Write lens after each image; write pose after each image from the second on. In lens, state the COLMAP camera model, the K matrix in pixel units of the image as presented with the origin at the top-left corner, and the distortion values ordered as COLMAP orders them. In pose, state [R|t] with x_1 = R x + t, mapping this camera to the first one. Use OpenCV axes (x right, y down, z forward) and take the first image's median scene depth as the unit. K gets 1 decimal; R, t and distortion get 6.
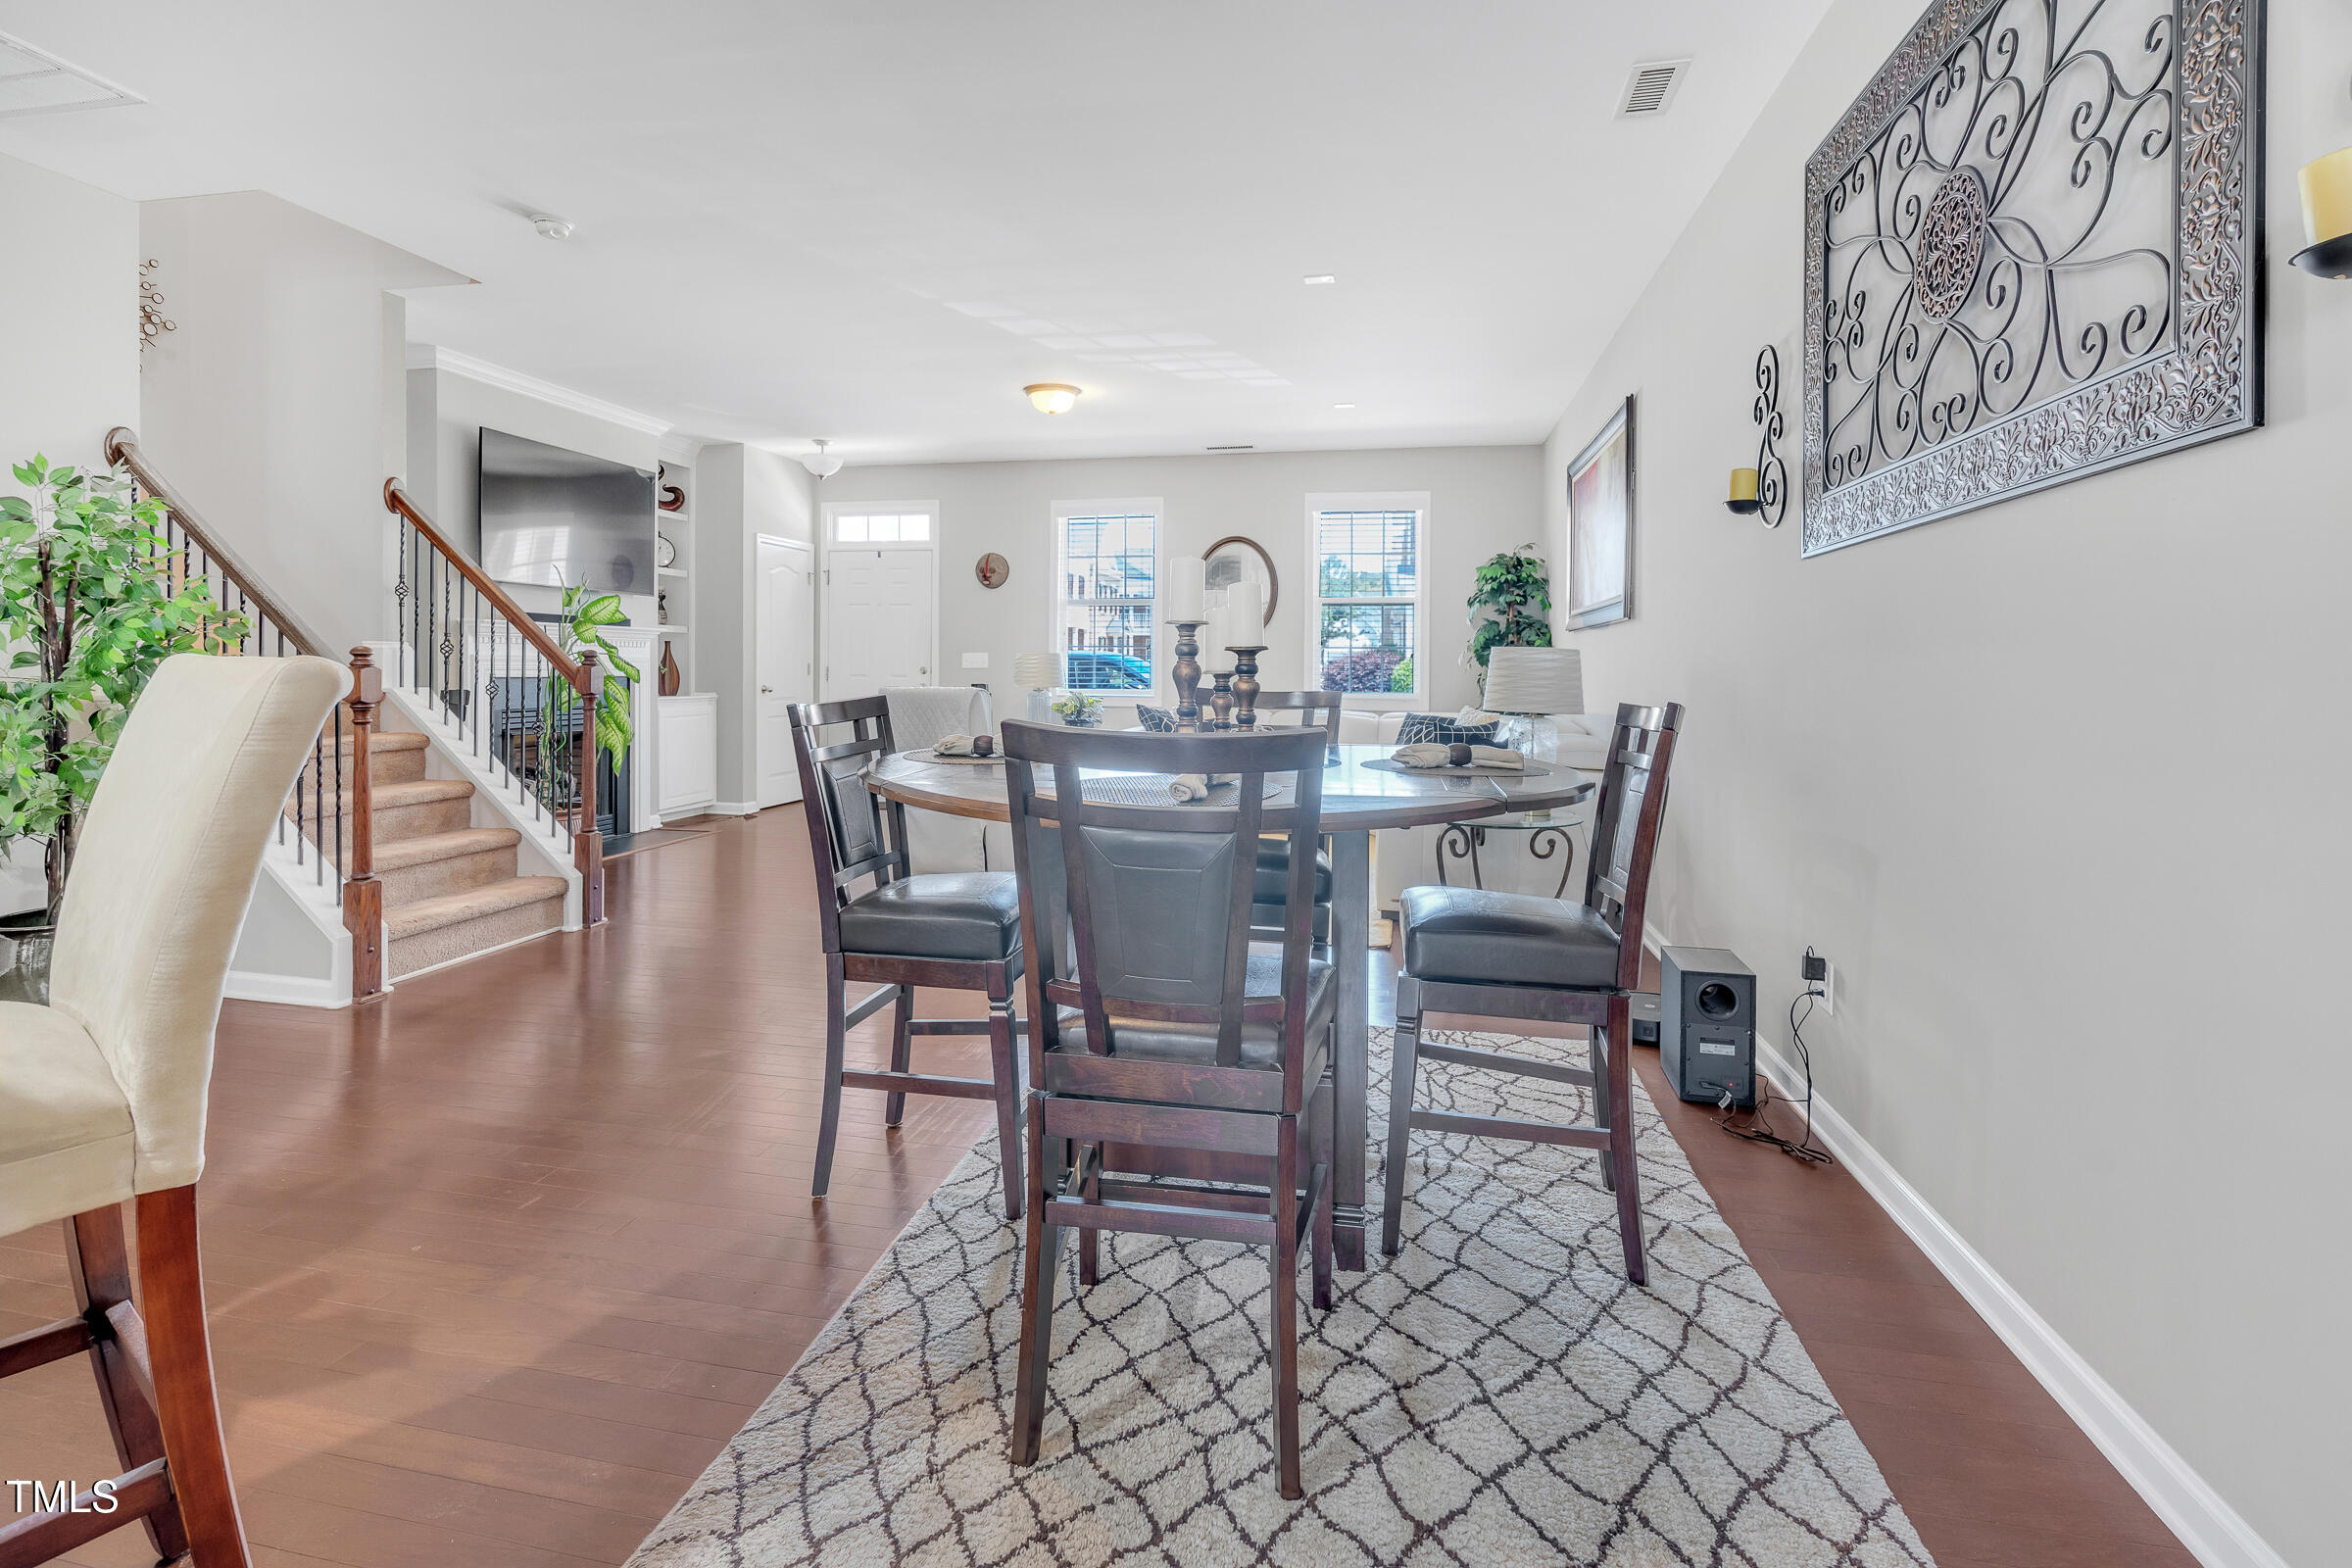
lens RADIAL K [[1105.4, 0, 1163.2], [0, 1105.4, 669.9], [0, 0, 1]] dist [-0.003322, -0.000109]
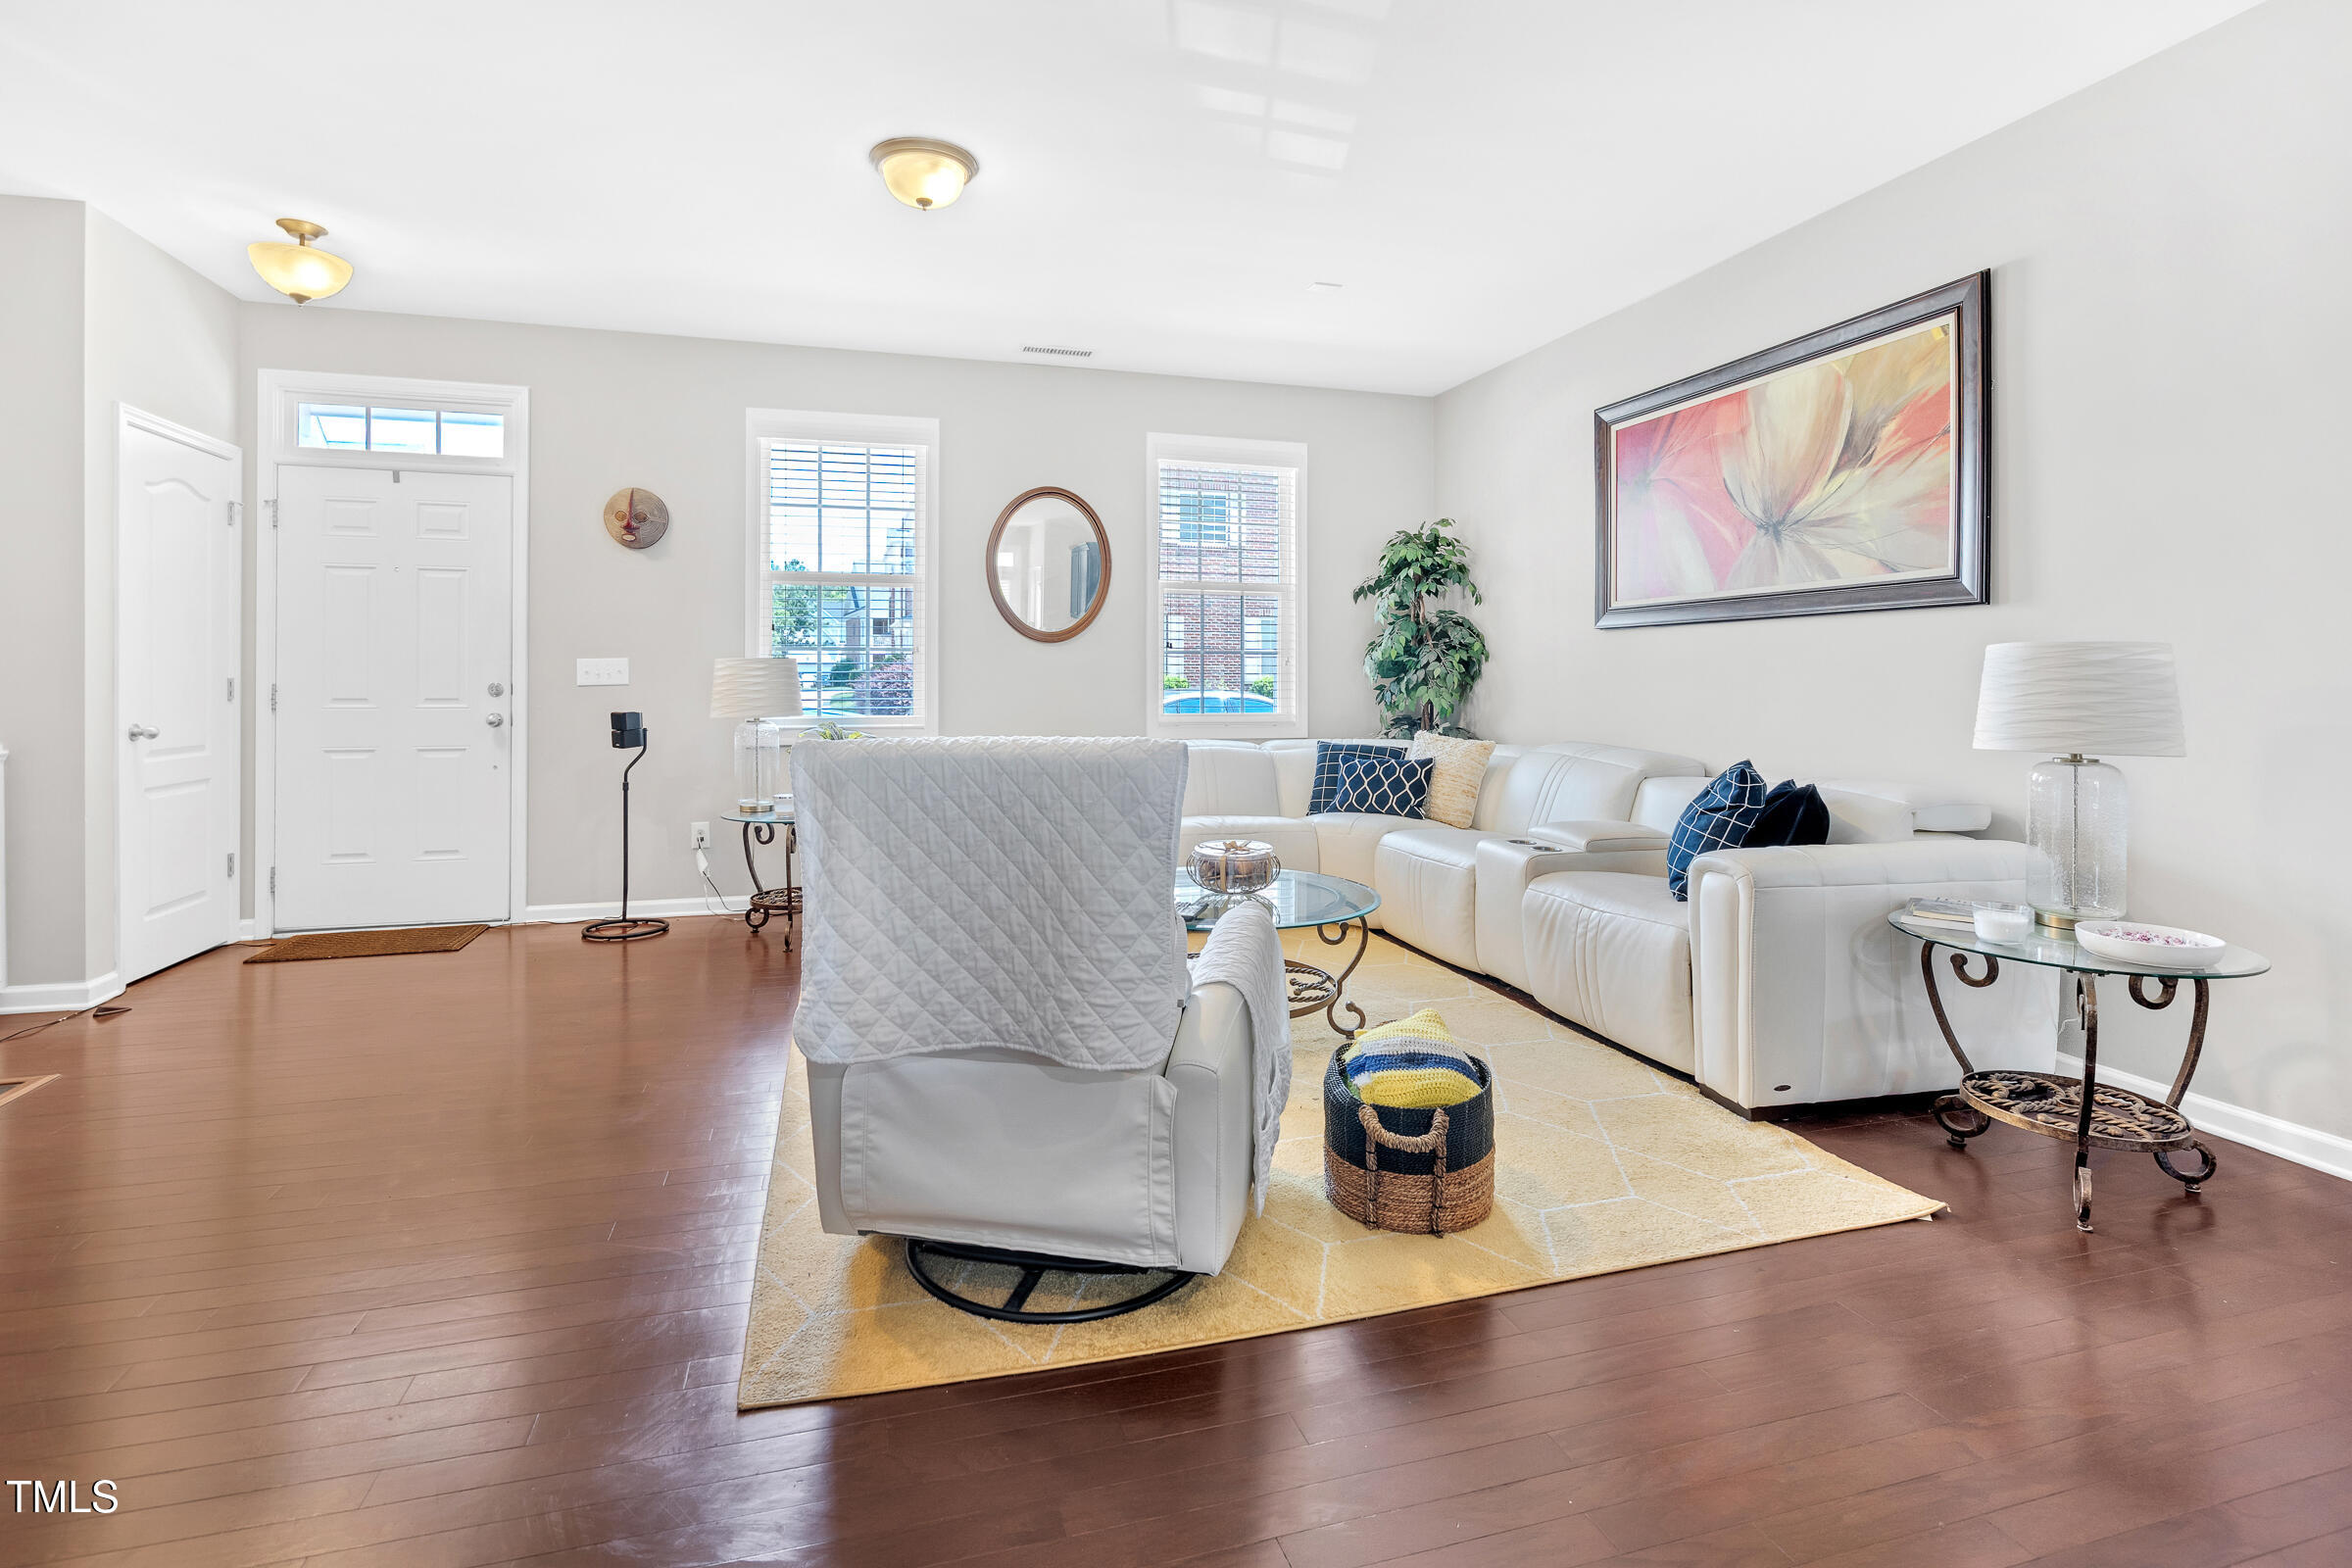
lens RADIAL K [[1105.4, 0, 1163.2], [0, 1105.4, 669.9], [0, 0, 1]] dist [-0.003322, -0.000109]
pose [[0.884218, -0.002876, 0.467066, -0.202080], [0.007843, 0.999931, -0.008691, -0.002302], [-0.467009, 0.011348, 0.884180, 0.390597]]
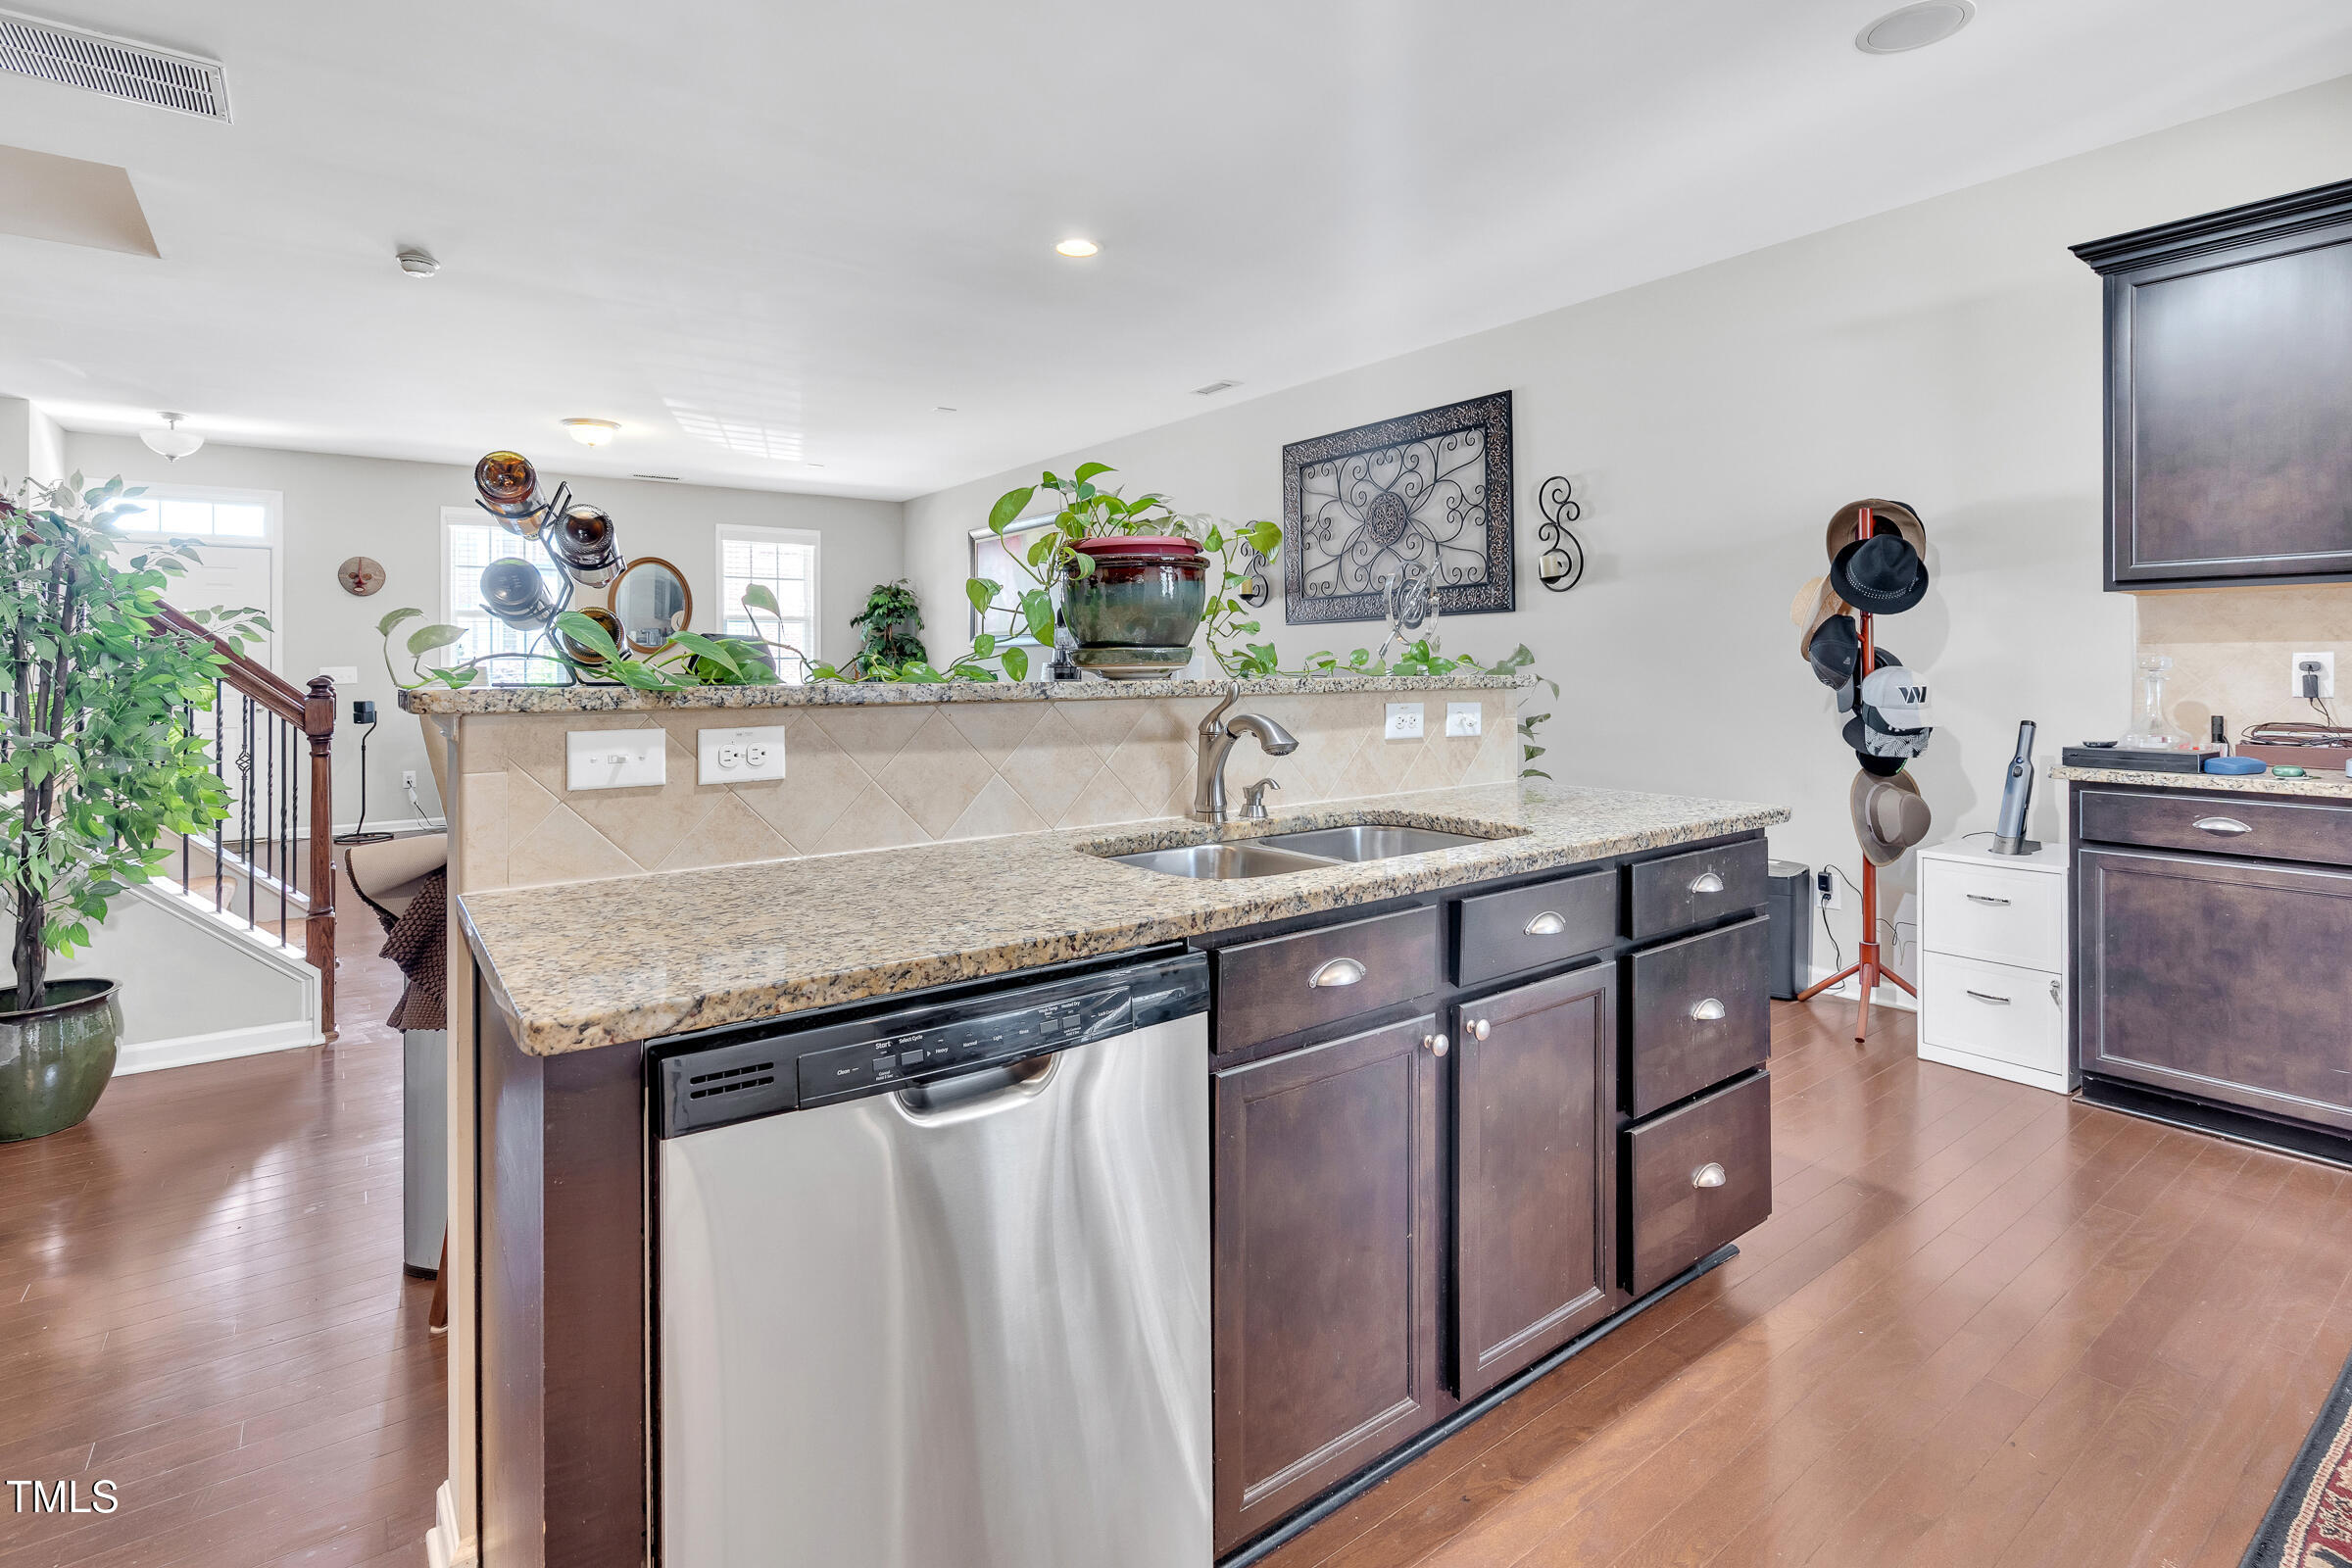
lens RADIAL K [[1105.4, 0, 1163.2], [0, 1105.4, 669.9], [0, 0, 1]] dist [-0.003322, -0.000109]
pose [[0.654832, -0.016621, 0.755591, -0.452162], [0.016571, 0.999834, 0.007633, -0.009710], [-0.755592, 0.007523, 0.654999, -0.099093]]
